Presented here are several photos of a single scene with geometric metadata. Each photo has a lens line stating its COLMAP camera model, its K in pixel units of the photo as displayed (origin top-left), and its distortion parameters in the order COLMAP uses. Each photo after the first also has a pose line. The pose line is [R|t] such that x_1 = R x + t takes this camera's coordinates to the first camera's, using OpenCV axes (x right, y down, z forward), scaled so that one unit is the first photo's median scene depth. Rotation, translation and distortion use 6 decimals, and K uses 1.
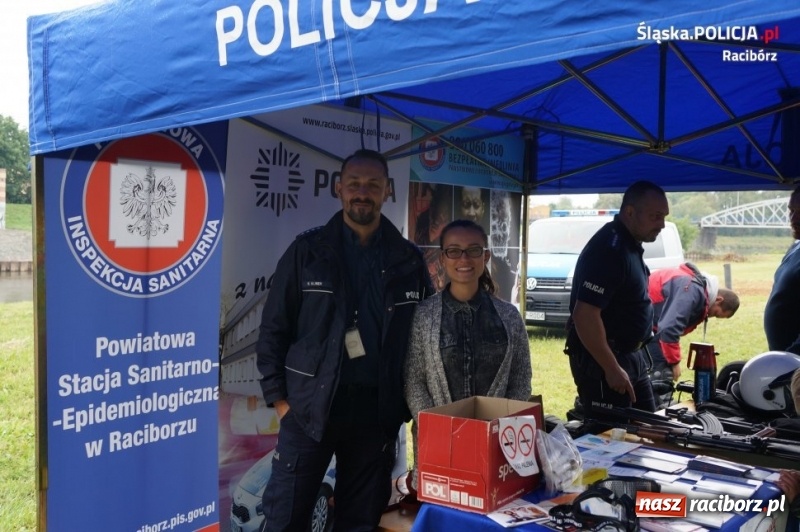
lens RADIAL K [[798.9, 0, 400.0], [0, 798.9, 266.0], [0, 0, 1]] dist [-0.080975, 0.233285]
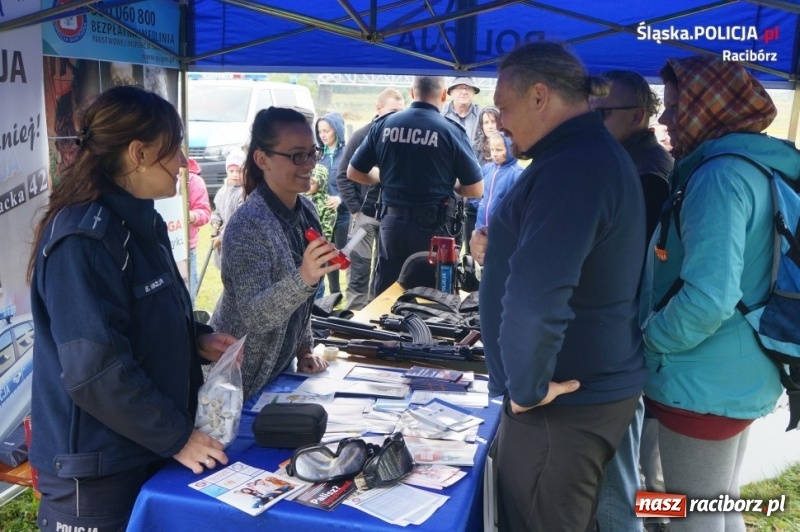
lens RADIAL K [[798.9, 0, 400.0], [0, 798.9, 266.0], [0, 0, 1]] dist [-0.080975, 0.233285]
pose [[0.895125, -0.088141, 0.437016, -0.031865], [0.010138, 0.984032, 0.177702, -0.034650], [-0.445700, -0.154635, 0.881725, 0.103332]]
